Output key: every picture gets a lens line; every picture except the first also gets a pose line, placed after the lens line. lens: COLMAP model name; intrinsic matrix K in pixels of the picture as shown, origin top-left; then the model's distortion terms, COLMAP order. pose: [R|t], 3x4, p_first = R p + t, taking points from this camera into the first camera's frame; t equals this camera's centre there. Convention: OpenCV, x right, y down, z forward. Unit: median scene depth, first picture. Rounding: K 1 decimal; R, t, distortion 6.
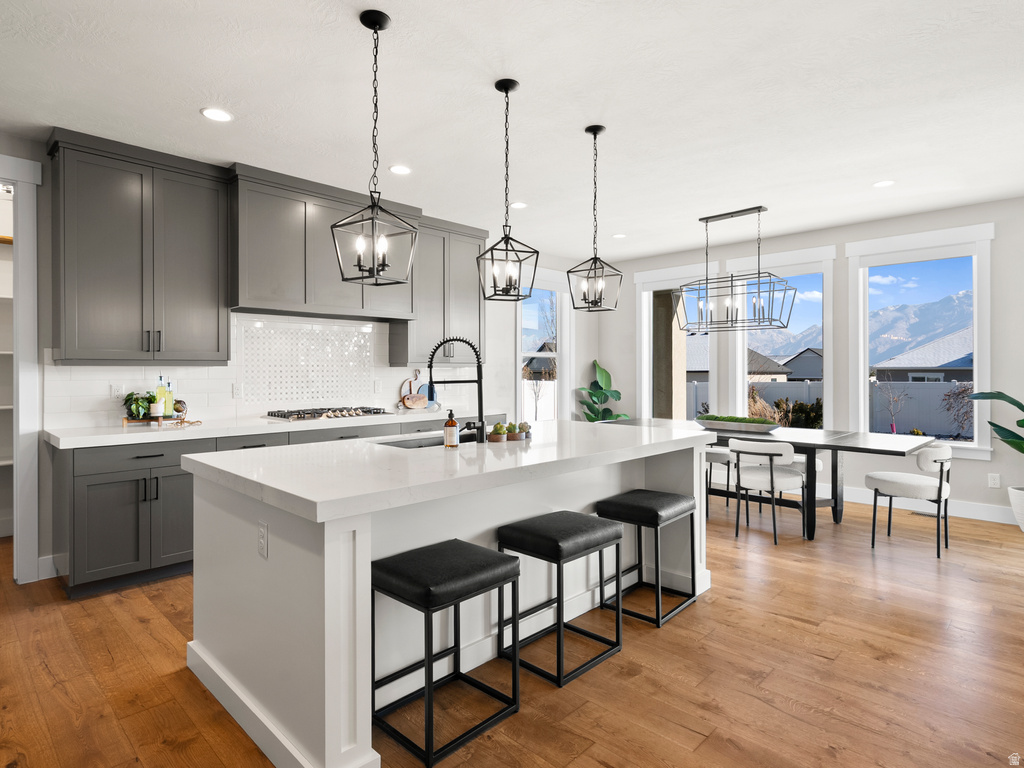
lens RADIAL K [[556.5, 0, 521.5], [0, 556.5, 375.4], [0, 0, 1]] dist [0.001477, 0.001038]
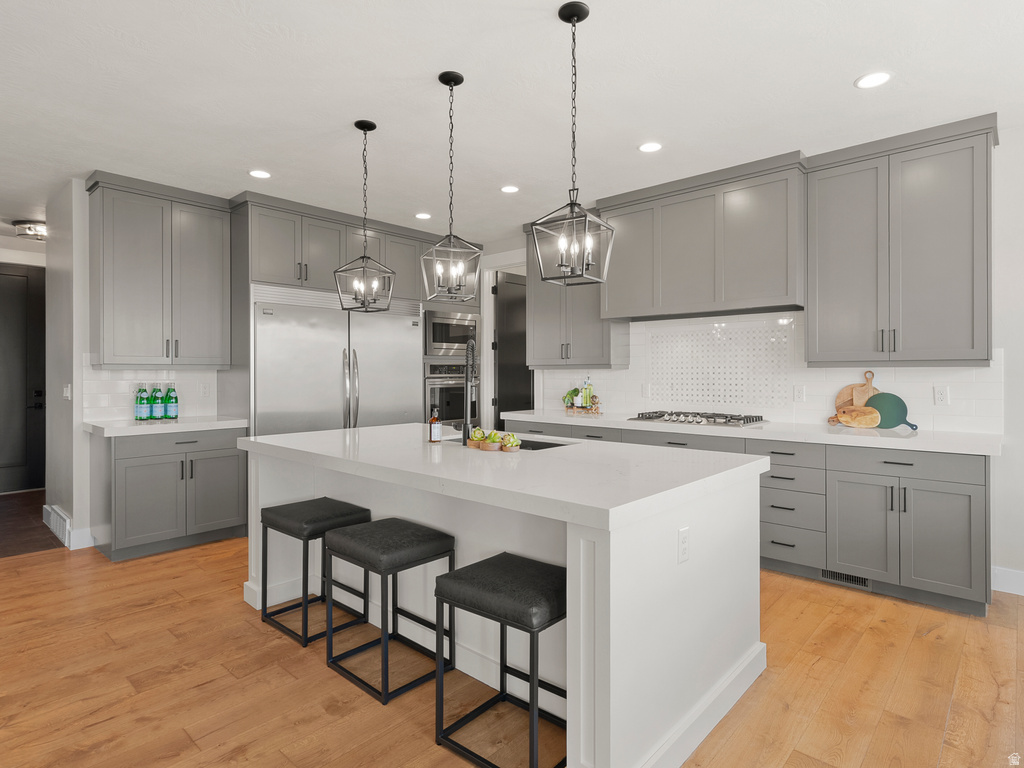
lens RADIAL K [[556.5, 0, 517.8], [0, 556.5, 378.3], [0, 0, 1]] dist [0.001477, 0.001038]
pose [[0.042263, 0.009137, -0.999065, 0.280752], [-0.007916, 0.999930, 0.008810, -0.002268], [0.999075, 0.007536, 0.042332, 0.319472]]
